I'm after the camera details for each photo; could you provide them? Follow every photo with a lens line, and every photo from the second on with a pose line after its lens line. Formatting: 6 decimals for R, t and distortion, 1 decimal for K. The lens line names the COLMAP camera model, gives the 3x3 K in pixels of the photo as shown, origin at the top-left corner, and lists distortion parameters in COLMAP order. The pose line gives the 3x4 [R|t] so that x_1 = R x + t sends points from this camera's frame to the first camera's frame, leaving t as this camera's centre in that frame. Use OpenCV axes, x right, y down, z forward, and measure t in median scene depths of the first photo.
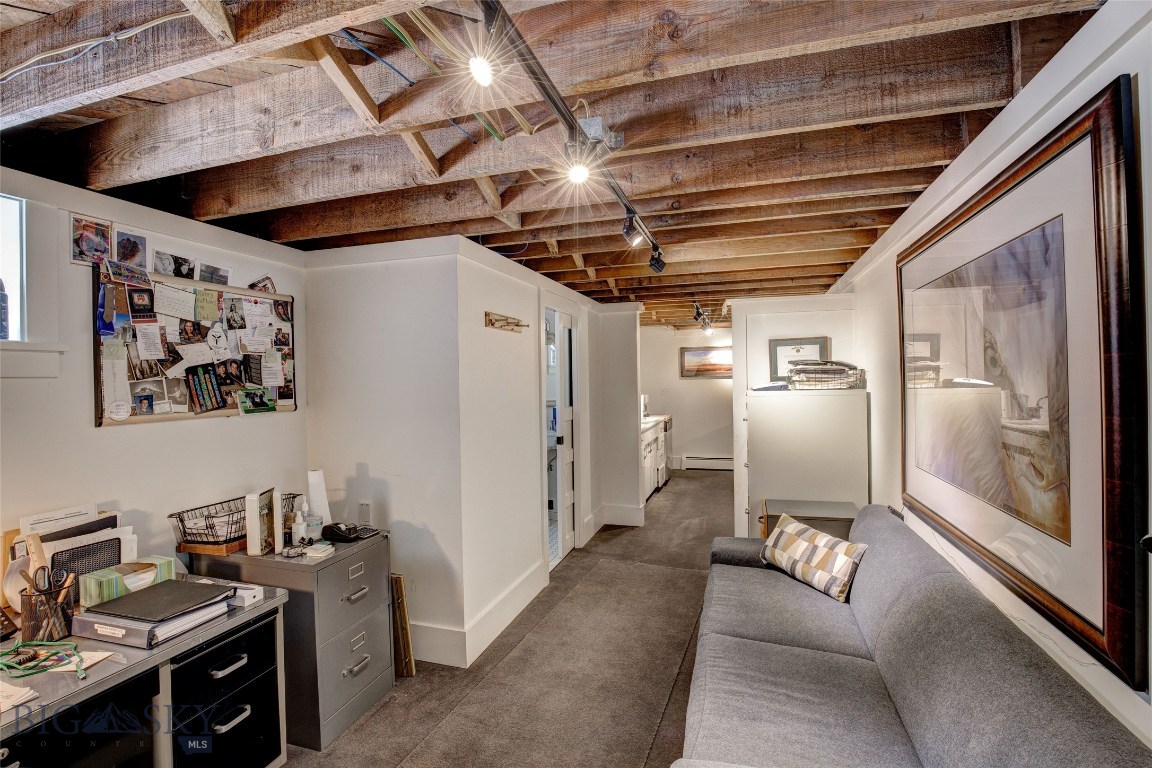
lens RADIAL K [[535.1, 0, 574.7], [0, 535.1, 380.9], [0, 0, 1]] dist [-0.036637, 0.009864]
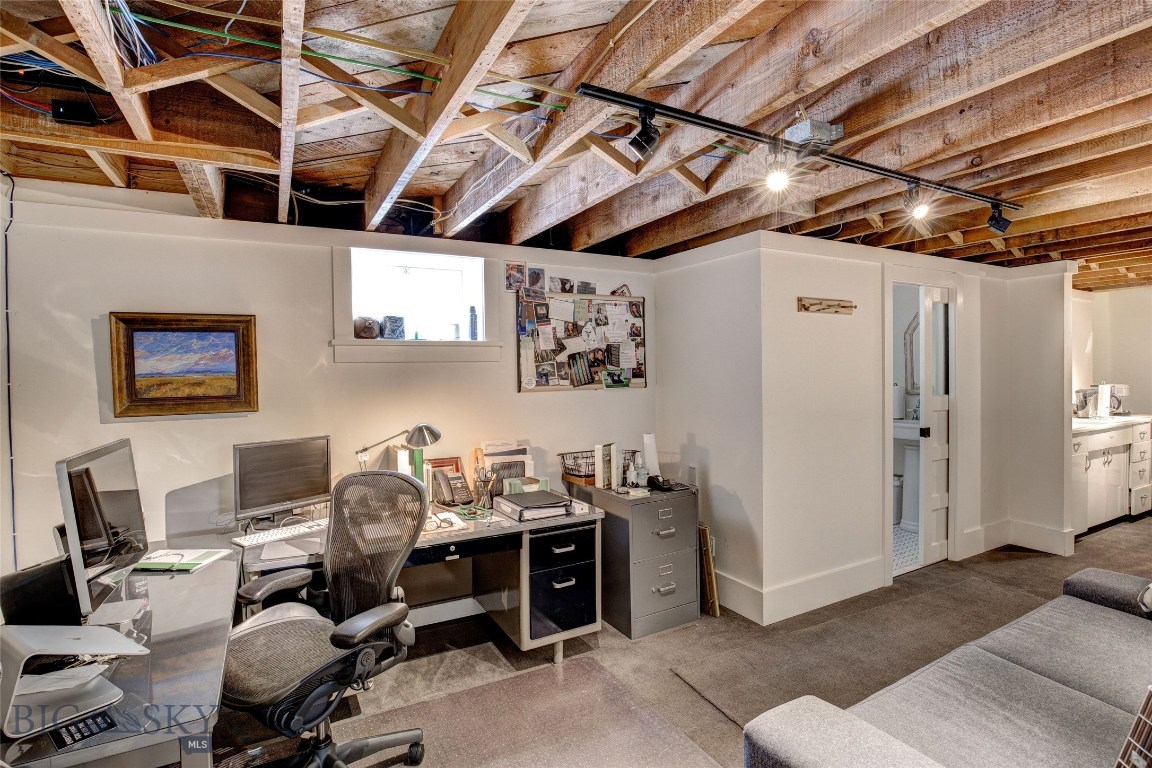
lens RADIAL K [[566.0, 0, 576.0], [0, 566.0, 384.0], [0, 0, 1]] dist [-0.003285, -0.000530]
pose [[0.725635, 0.025049, -0.687624, 0.354855], [-0.002161, 0.999415, 0.034127, 0.002360], [0.688076, -0.023278, 0.725265, -0.122508]]
